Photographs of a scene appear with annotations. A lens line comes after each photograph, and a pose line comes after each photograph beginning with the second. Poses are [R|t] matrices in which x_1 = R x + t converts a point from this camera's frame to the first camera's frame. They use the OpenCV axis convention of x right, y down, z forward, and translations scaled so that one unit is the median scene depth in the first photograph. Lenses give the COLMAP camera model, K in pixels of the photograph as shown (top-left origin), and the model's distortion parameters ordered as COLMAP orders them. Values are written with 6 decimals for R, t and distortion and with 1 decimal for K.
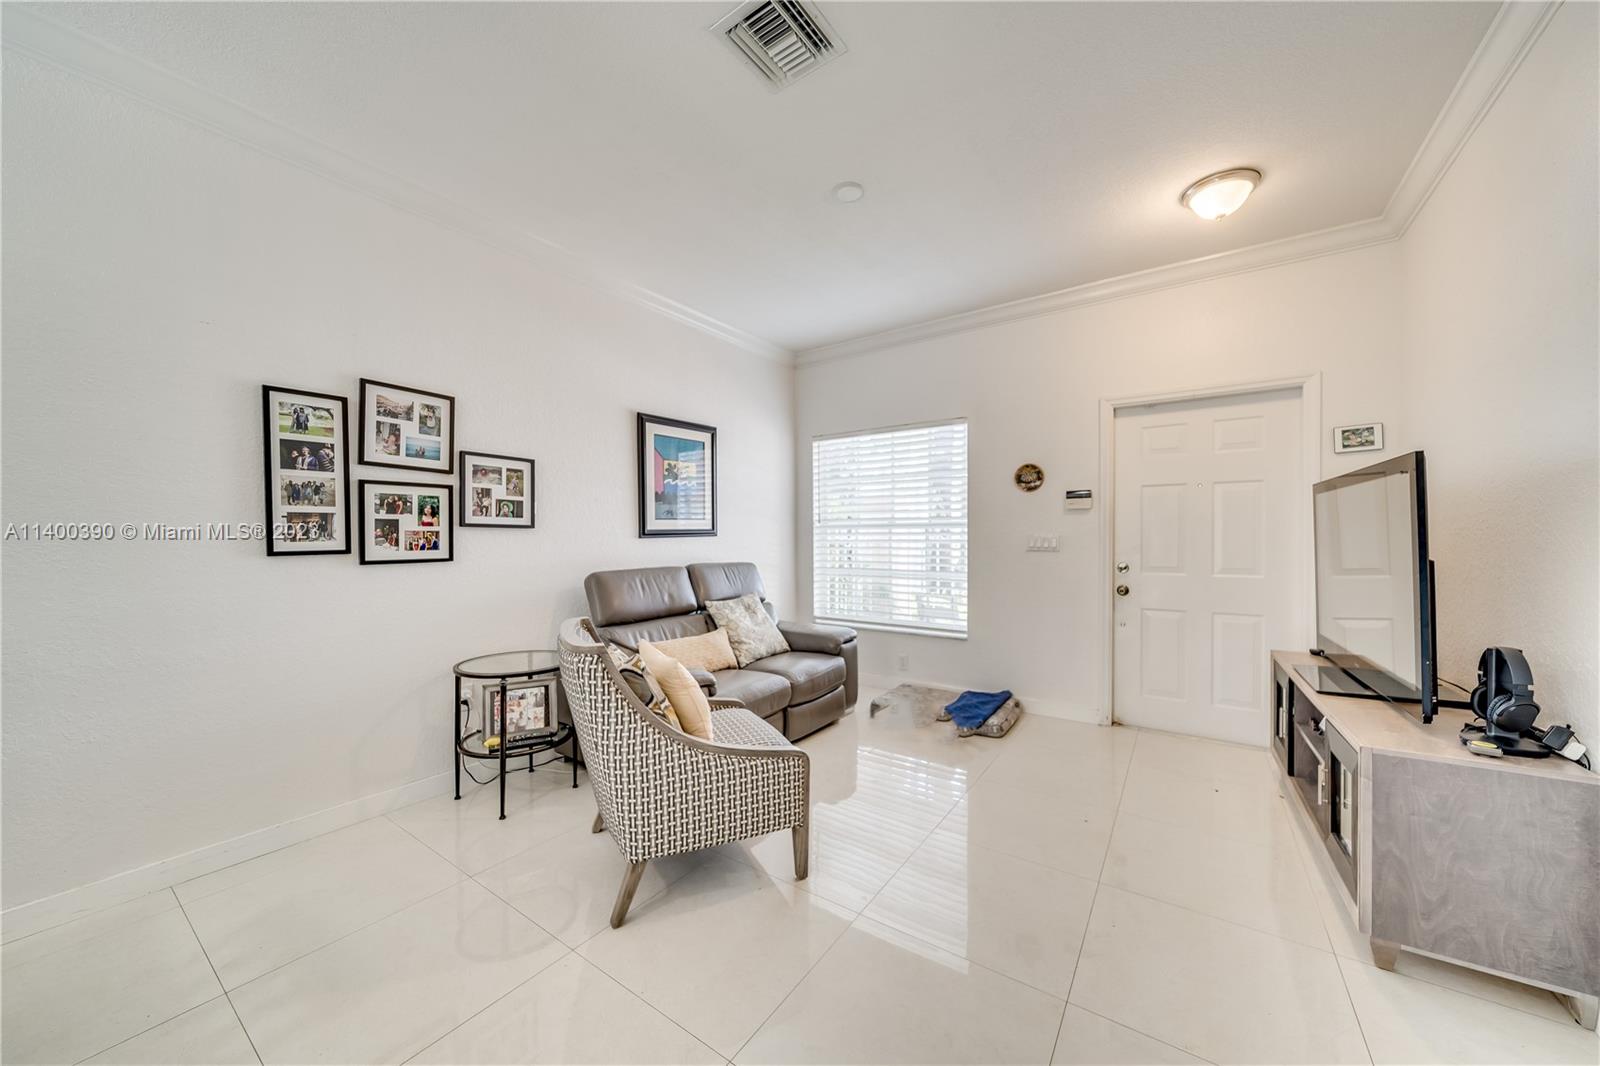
lens RADIAL K [[559.9, 0, 809.9], [0, 559.9, 546.1], [0, 0, 1]] dist [-0.003402, -0.000885]
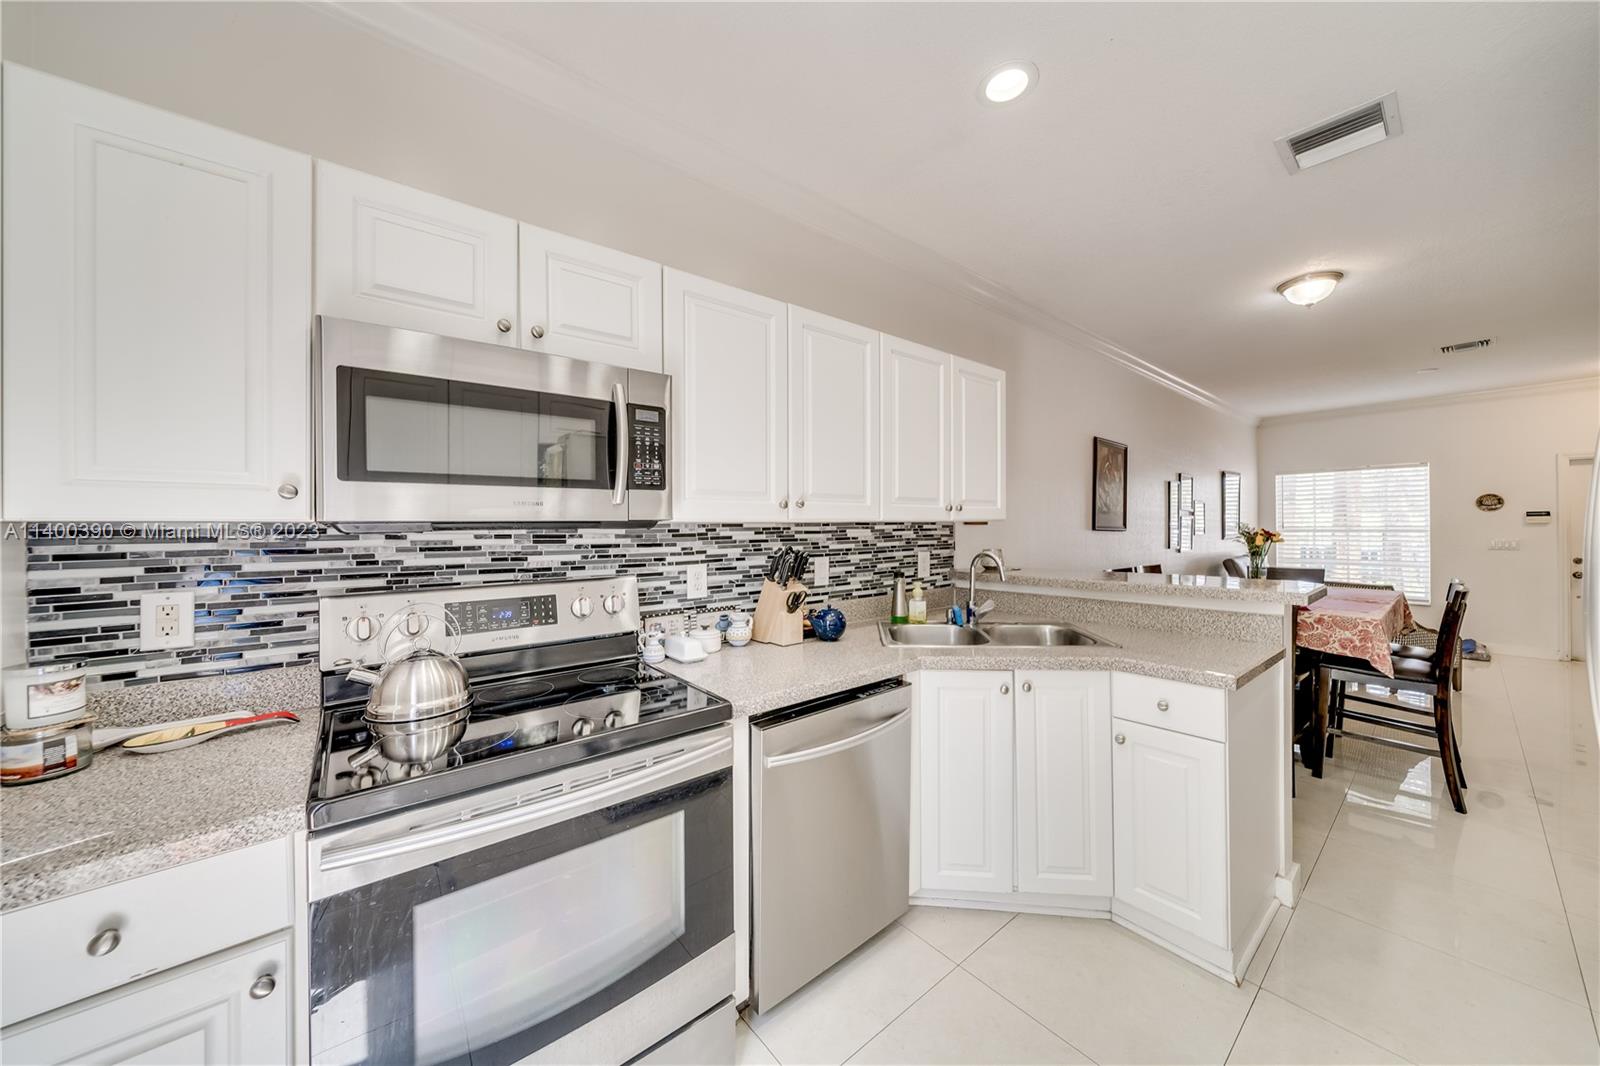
lens RADIAL K [[559.9, 0, 791.1], [0, 559.9, 529.4], [0, 0, 1]] dist [-0.003402, -0.000885]
pose [[0.960210, 0.000131, -0.279279, -1.479429], [-0.004164, 0.999895, -0.013848, -0.024322], [0.279248, 0.014460, 0.960110, -1.457458]]
